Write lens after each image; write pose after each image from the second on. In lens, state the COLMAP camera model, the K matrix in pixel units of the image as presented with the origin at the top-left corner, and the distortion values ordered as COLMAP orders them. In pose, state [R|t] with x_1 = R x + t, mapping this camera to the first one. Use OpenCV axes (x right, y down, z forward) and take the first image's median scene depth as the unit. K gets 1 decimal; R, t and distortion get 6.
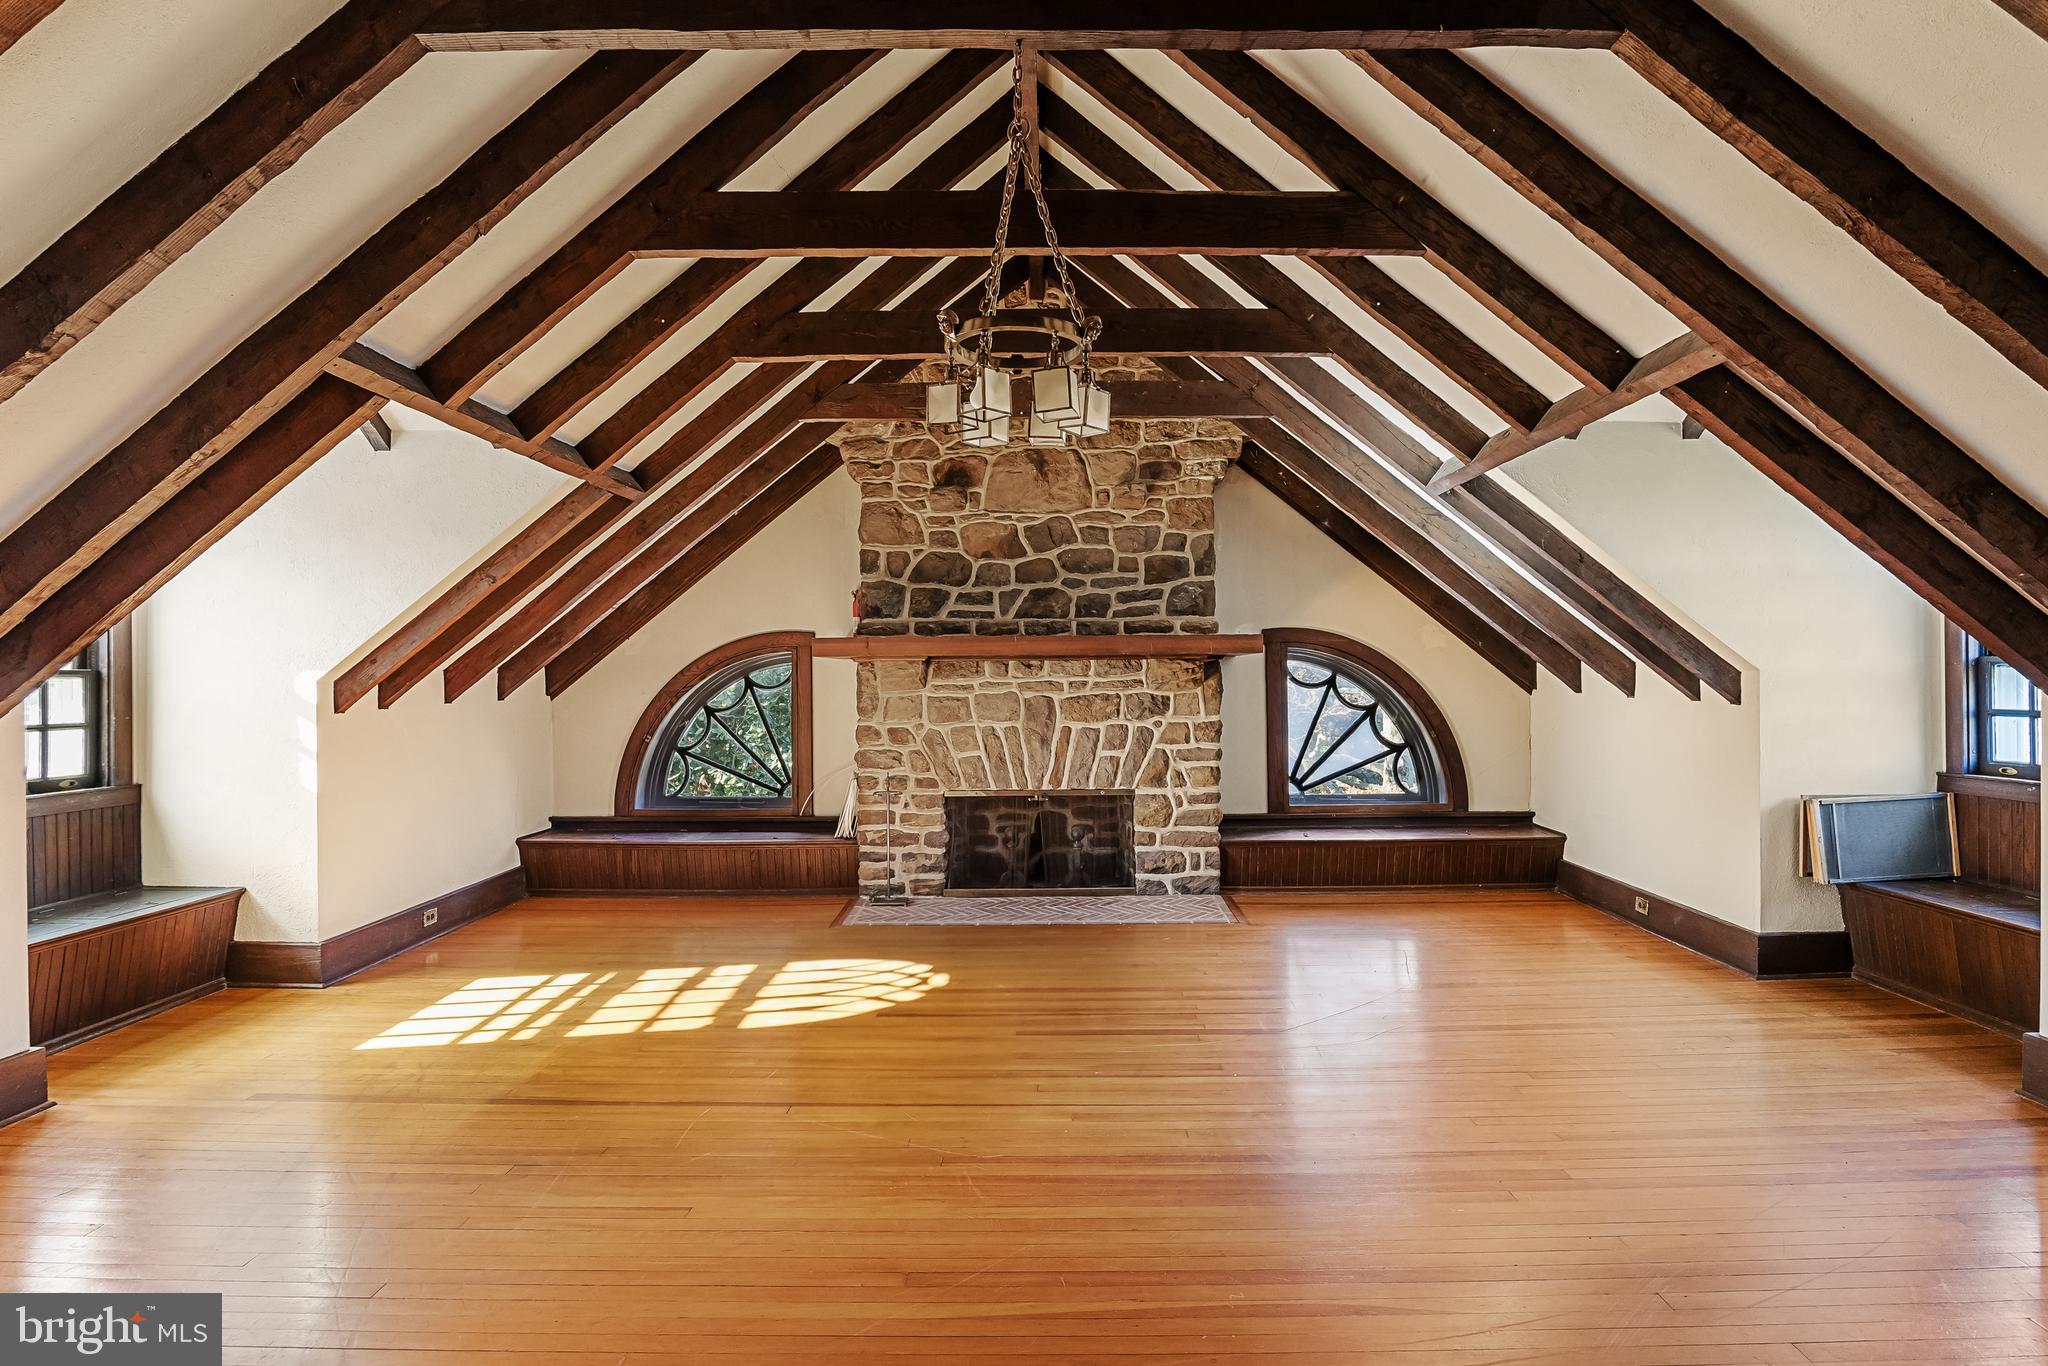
lens RADIAL K [[1043.8, 0, 1025.3], [0, 1043.8, 682.8], [0, 0, 1]] dist [-0.021904, 0.004037]
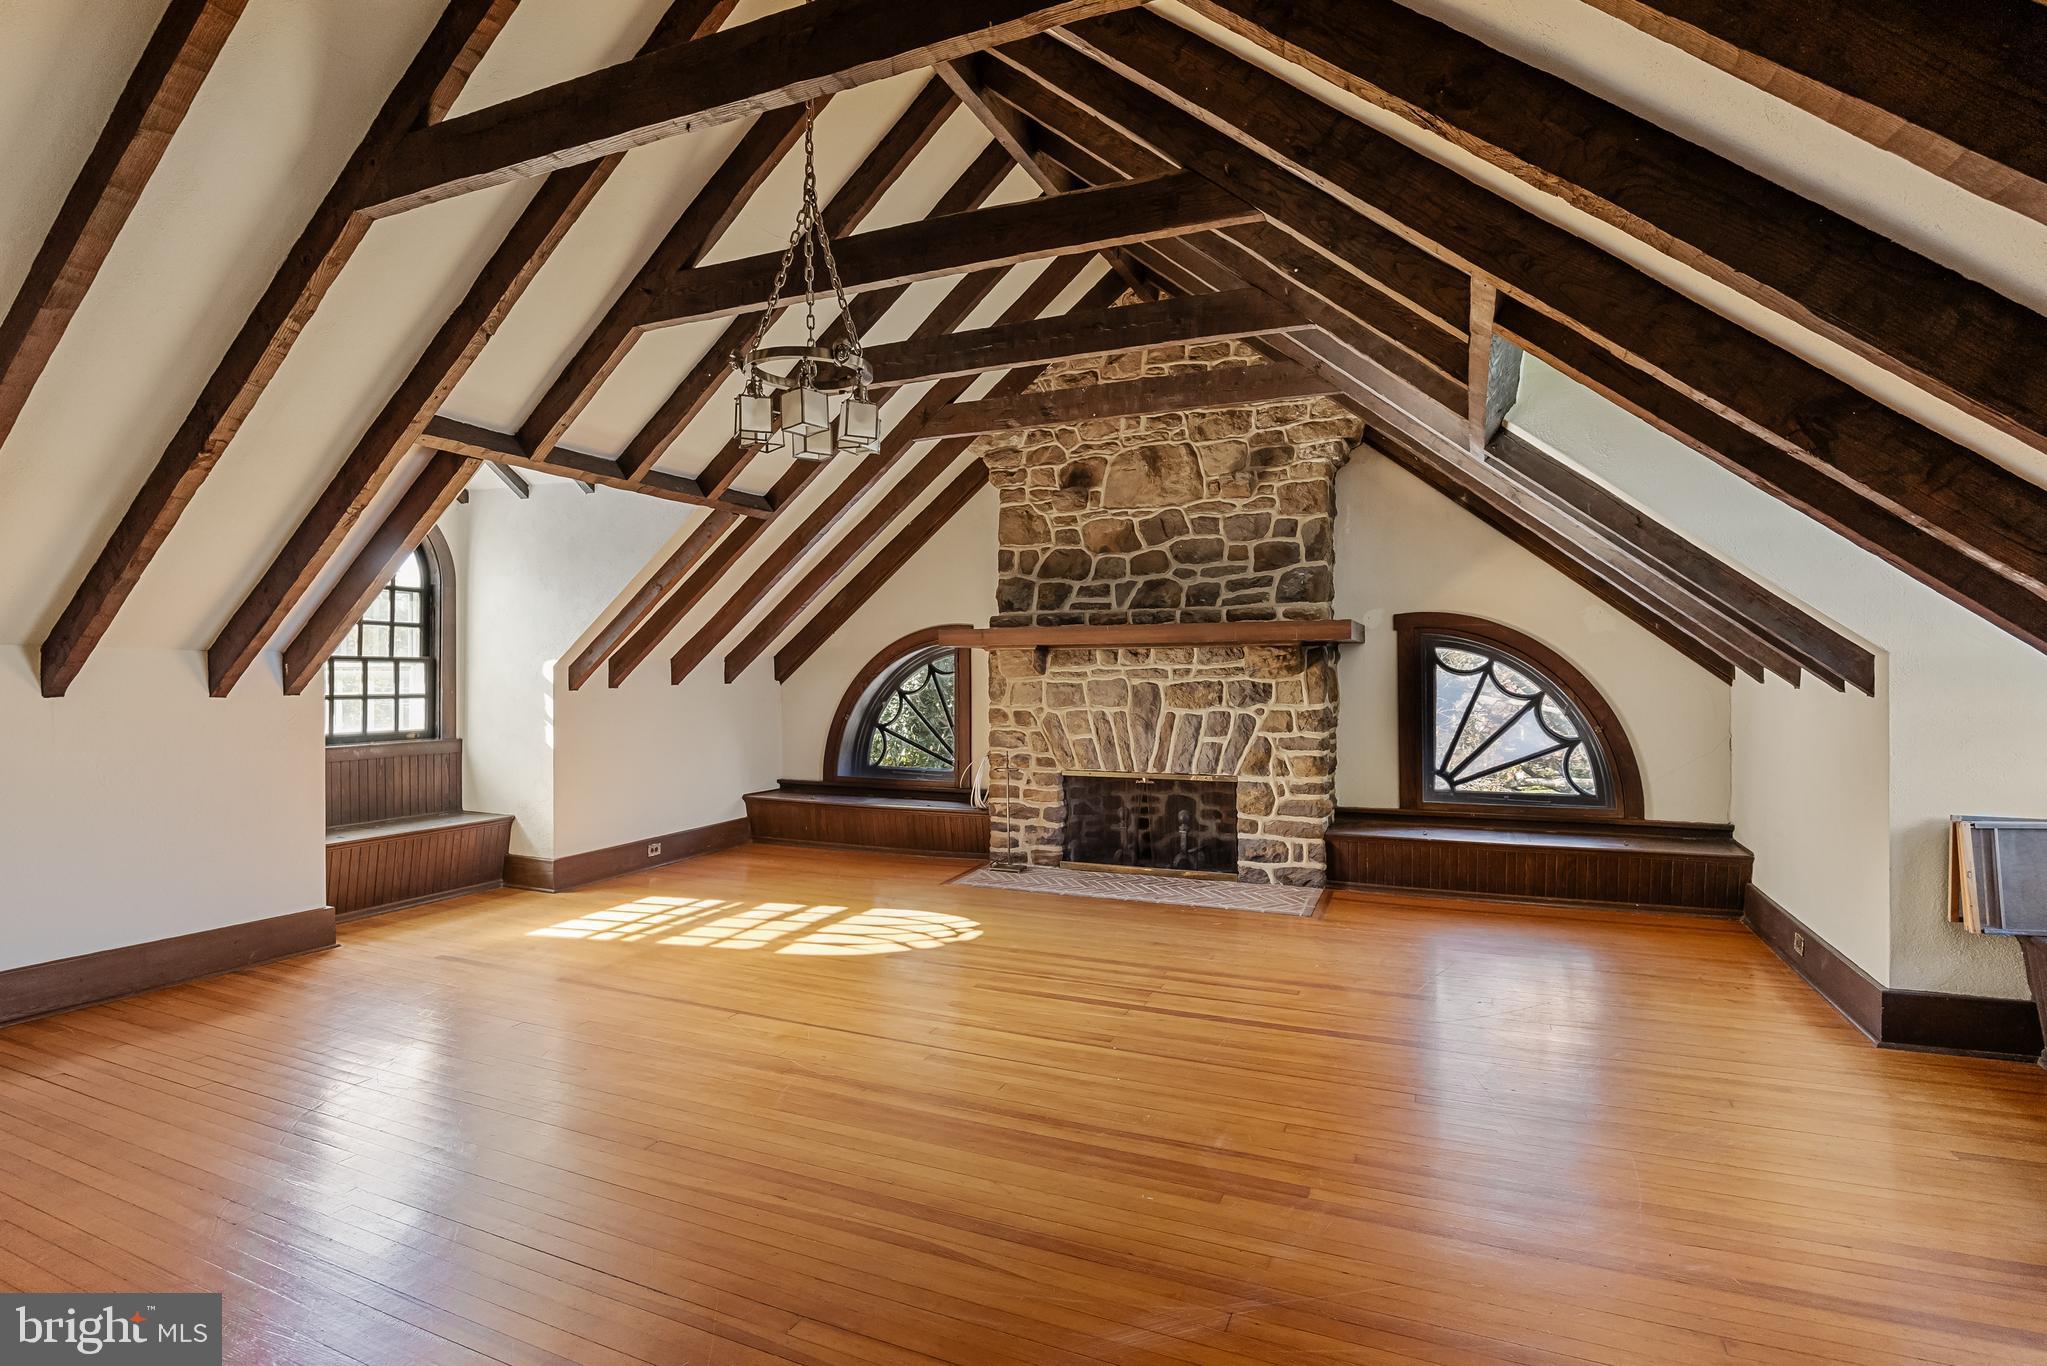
lens RADIAL K [[997.9, 0, 1023.0], [0, 997.9, 678.2], [0, 0, 1]] dist [-0.005936, -0.000663]
pose [[0.916450, 0.004814, -0.400121, 0.301253], [-0.003973, 0.999988, 0.002930, 0.005729], [0.400130, -0.001095, 0.916458, 0.036304]]
